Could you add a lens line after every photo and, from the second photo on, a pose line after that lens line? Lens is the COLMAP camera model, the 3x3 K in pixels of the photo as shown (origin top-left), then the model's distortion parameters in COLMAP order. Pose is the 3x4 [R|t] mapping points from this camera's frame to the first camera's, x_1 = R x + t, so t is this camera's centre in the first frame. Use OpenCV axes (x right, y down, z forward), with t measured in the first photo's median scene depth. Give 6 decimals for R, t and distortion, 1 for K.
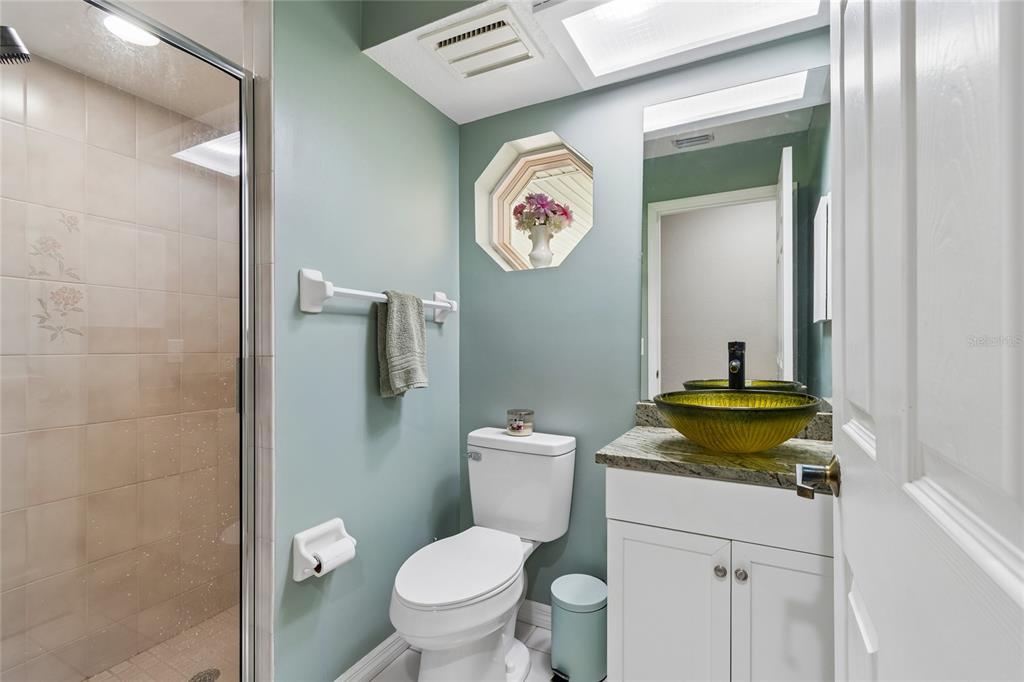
lens RADIAL K [[459.7, 0, 512.0], [0, 459.7, 341.0], [0, 0, 1]] dist [0.000505, 0.000178]
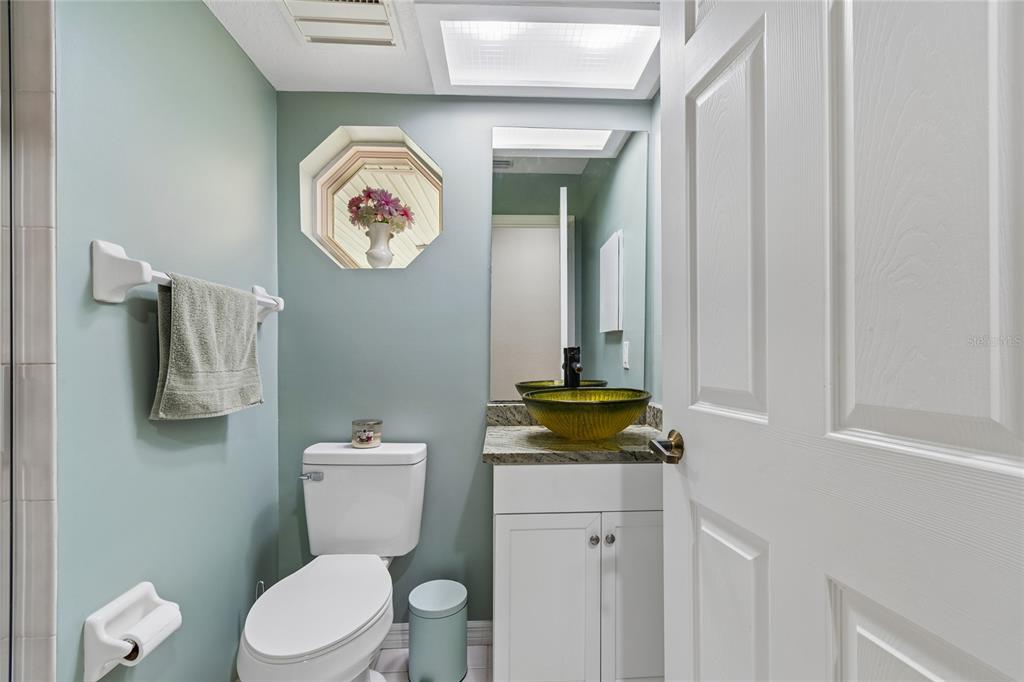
lens RADIAL K [[465.4, 0, 513.8], [0, 465.4, 348.6], [0, 0, 1]] dist [0.000112, -0.000392]
pose [[0.863146, 0.004655, 0.504934, -0.207561], [-0.004882, 0.999988, -0.000874, 0.005999], [-0.504931, -0.001711, 0.863158, 0.044462]]
